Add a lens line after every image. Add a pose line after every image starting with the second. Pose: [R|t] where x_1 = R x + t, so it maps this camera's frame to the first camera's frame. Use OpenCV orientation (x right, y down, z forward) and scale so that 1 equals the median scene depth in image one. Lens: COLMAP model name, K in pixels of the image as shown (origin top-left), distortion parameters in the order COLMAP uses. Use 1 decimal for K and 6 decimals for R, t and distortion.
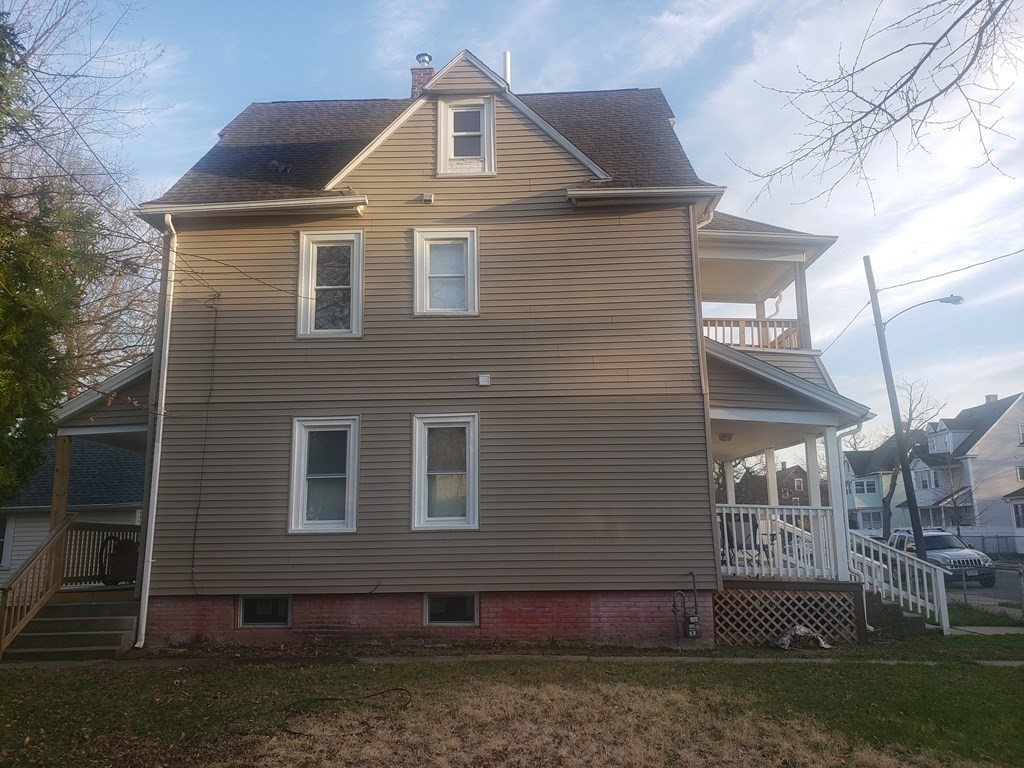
lens RADIAL K [[797.1, 0, 511.9], [0, 797.1, 385.2], [0, 0, 1]] dist [0.026337, -0.009524]
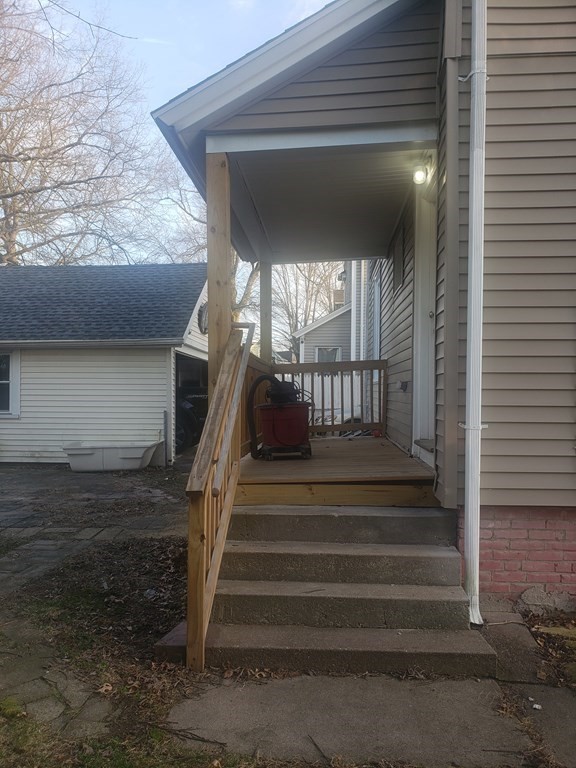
lens RADIAL K [[597.8, 0, 288.0], [0, 597.8, 385.1], [0, 0, 1]] dist [0.026337, -0.009524]
pose [[0.999493, 0.018643, -0.025811, -0.545296], [-0.013874, 0.984653, 0.173969, 0.142498], [0.028659, -0.173522, 0.984413, 0.684253]]
